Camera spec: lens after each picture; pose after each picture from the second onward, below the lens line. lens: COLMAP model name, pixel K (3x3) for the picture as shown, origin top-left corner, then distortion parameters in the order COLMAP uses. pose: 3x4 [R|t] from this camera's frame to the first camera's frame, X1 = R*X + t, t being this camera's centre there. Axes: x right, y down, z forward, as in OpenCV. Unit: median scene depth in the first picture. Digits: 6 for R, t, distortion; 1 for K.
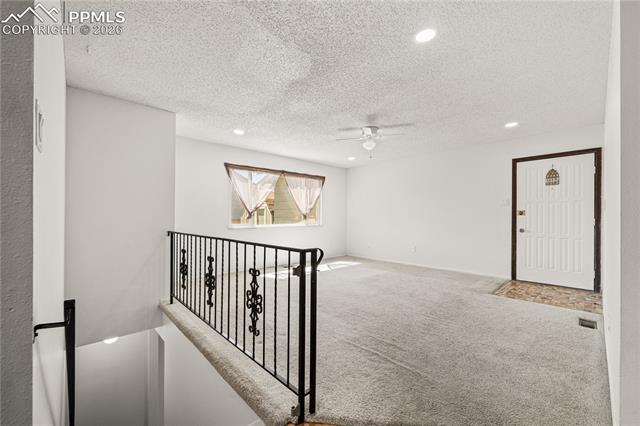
lens RADIAL K [[260.3, 0, 321.0], [0, 260.3, 215.2], [0, 0, 1]] dist [0.001299, -0.000202]
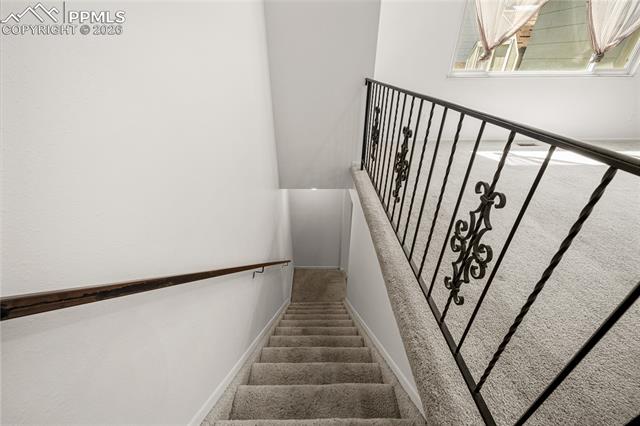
lens RADIAL K [[260.3, 0, 314.4], [0, 260.3, 210.9], [0, 0, 1]] dist [0.001299, -0.000202]
pose [[0.720355, 0.339674, -0.604740, -0.112009], [0.012986, 0.865121, 0.501395, 0.014066], [0.693484, -0.369035, 0.618783, 0.301701]]
